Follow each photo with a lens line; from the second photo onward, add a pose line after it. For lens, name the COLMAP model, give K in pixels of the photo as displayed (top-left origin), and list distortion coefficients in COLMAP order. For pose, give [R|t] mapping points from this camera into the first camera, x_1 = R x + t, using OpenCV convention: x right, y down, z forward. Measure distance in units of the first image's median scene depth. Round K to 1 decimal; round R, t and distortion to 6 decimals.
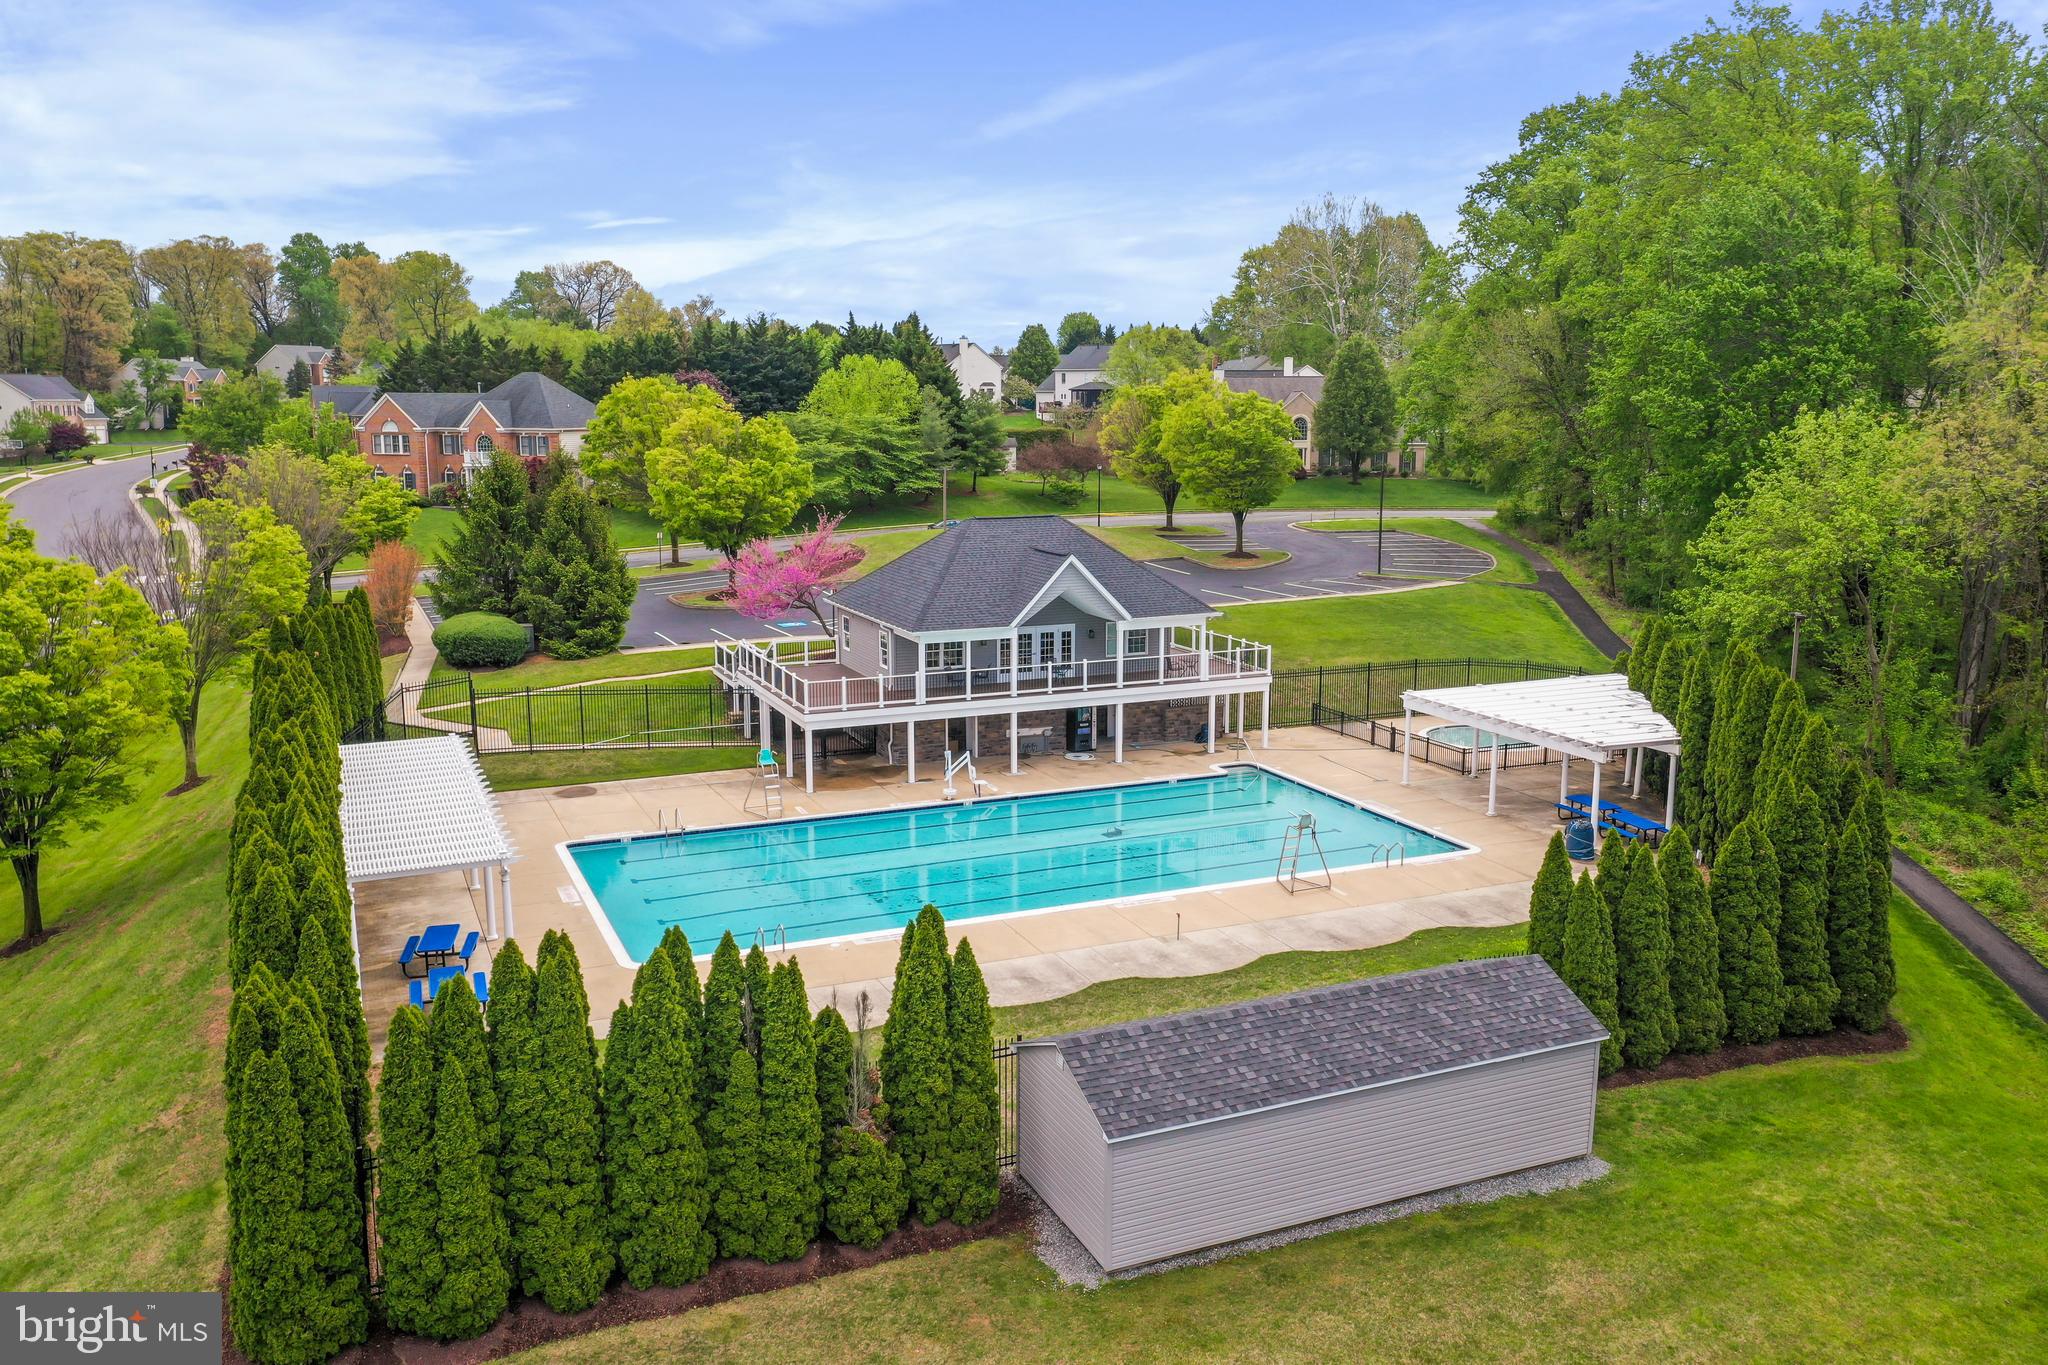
lens RADIAL K [[1617.7, 0, 1023.0], [0, 1617.7, 678.3], [0, 0, 1]] dist [0.014724, 0.000412]
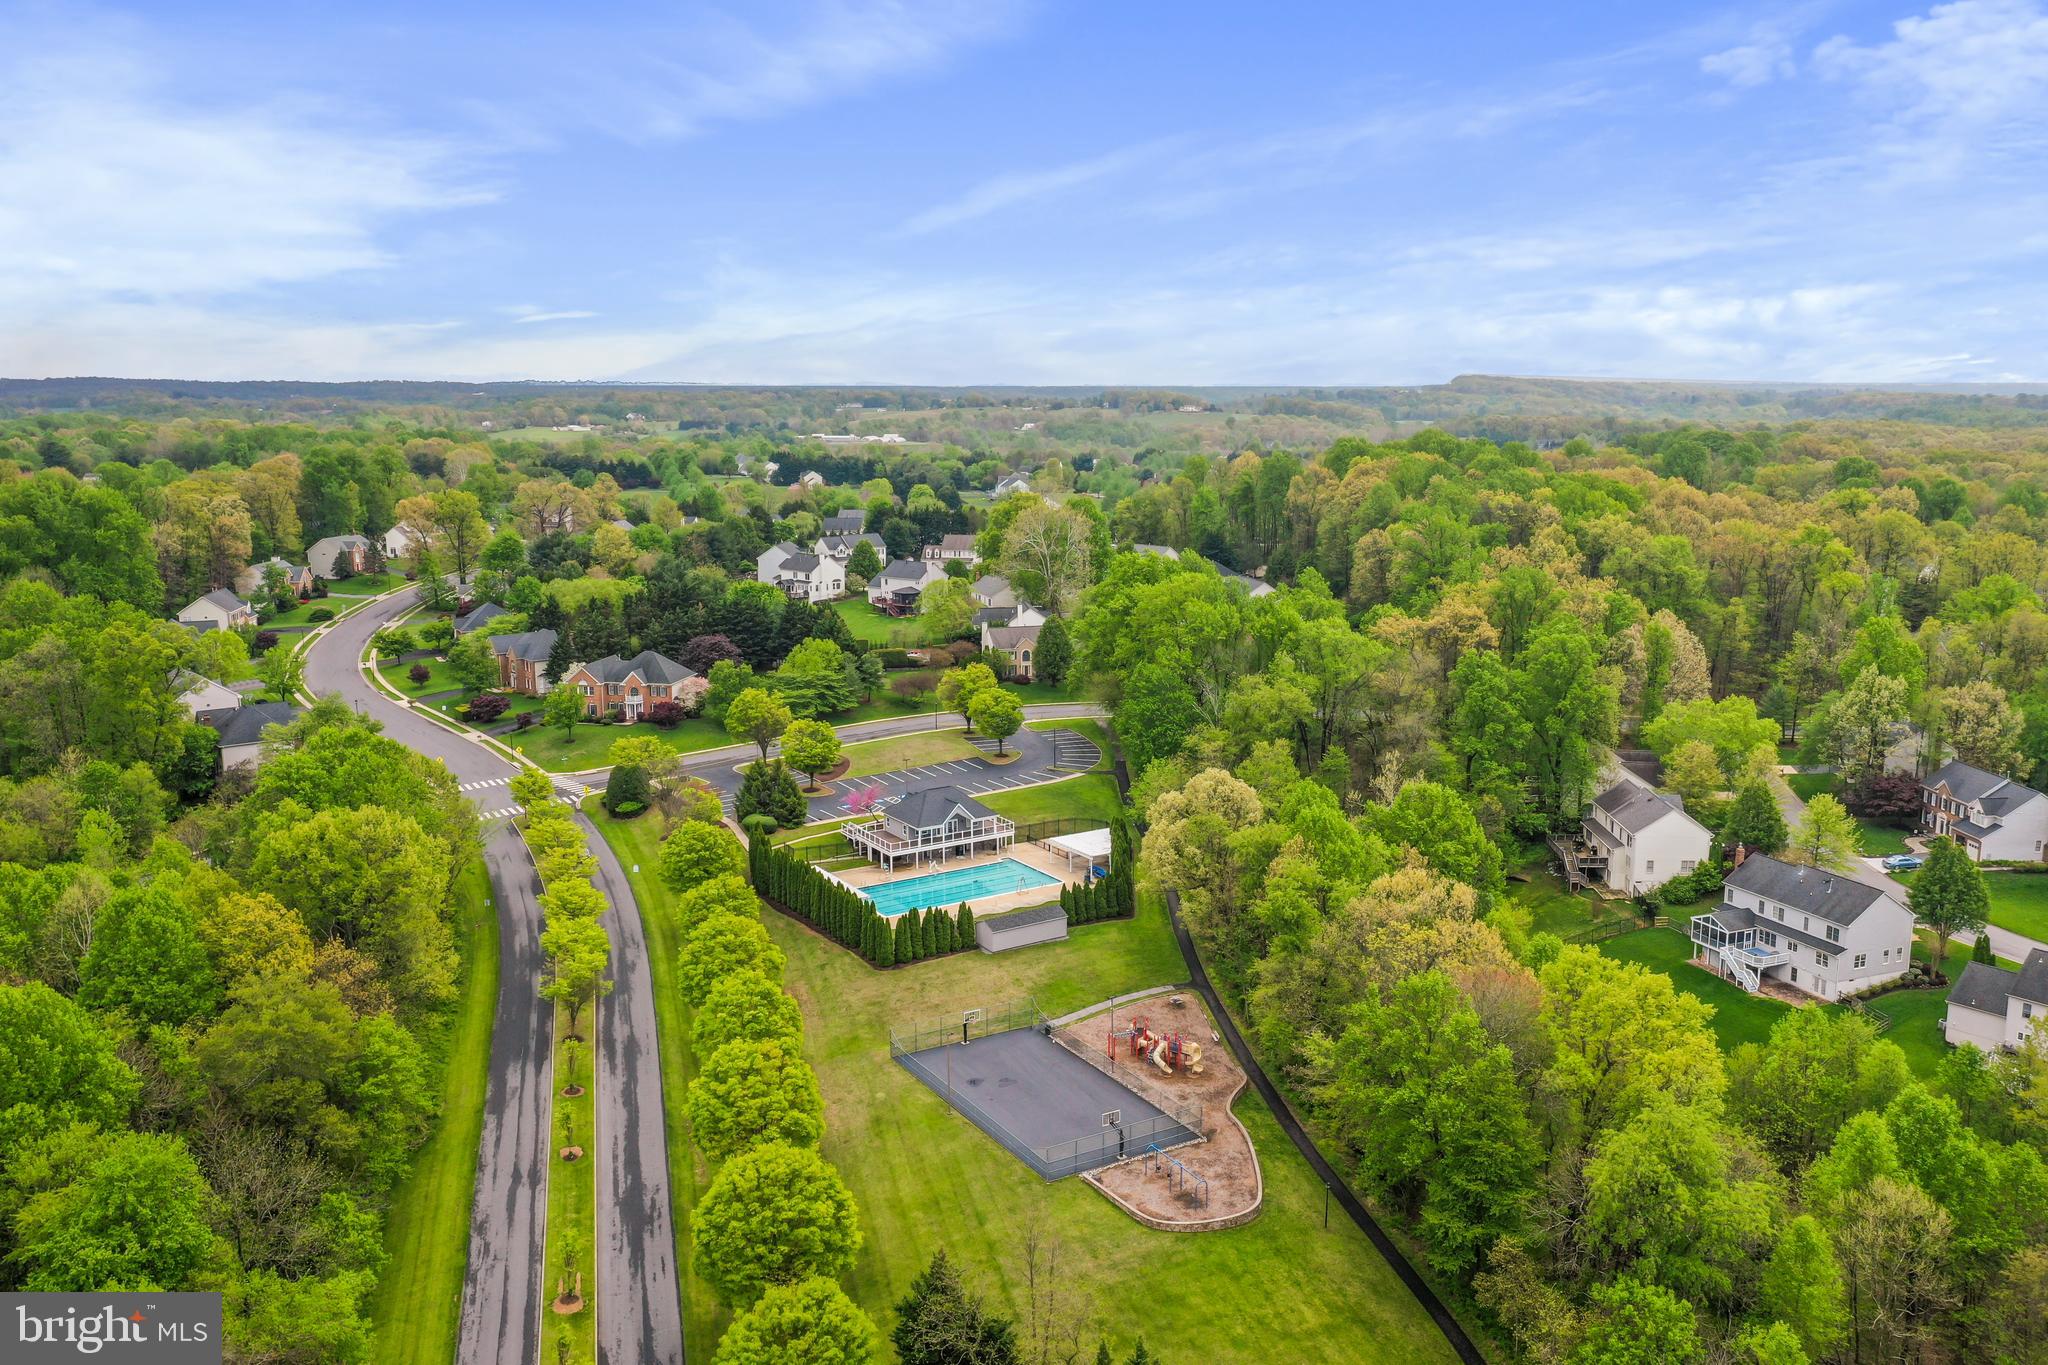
lens RADIAL K [[1617.7, 0, 1024.2], [0, 1617.7, 684.5], [0, 0, 1]] dist [0.014724, 0.000412]
pose [[0.987420, -0.030634, 0.155126, -0.254901], [0.029404, 0.999515, 0.010213, -0.252165], [-0.155363, -0.005523, 0.987842, -1.746275]]
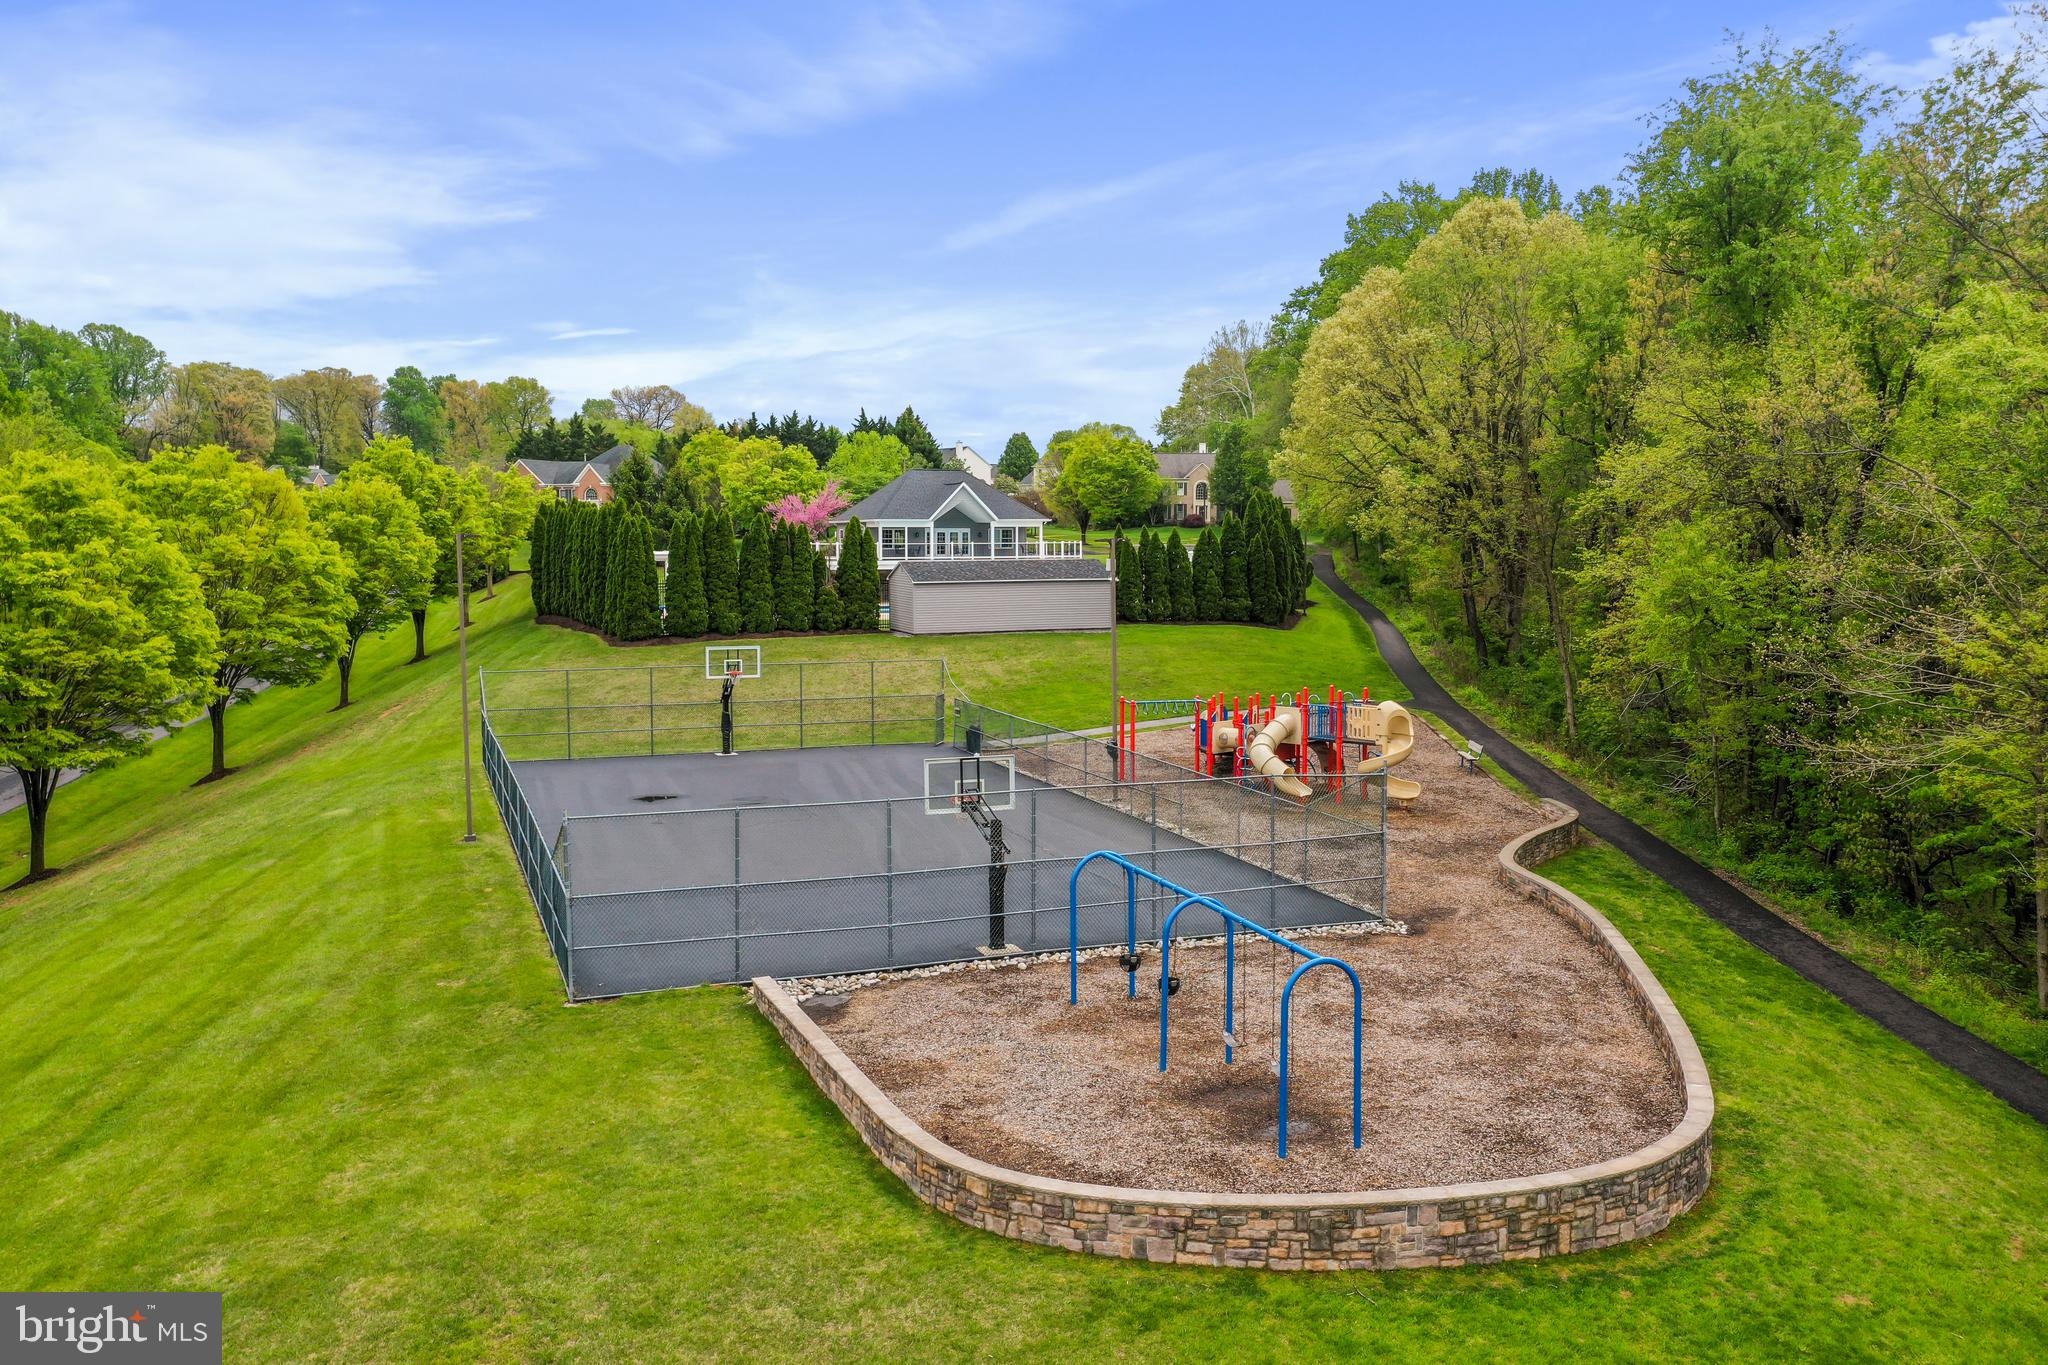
lens RADIAL K [[1617.7, 0, 1030.1], [0, 1617.7, 677.8], [0, 0, 1]] dist [0.014724, 0.000412]
pose [[0.999924, -0.001926, -0.012178, 0.085400], [0.000832, 0.996014, -0.089192, 0.206198], [0.012301, 0.089175, 0.995940, -0.536696]]
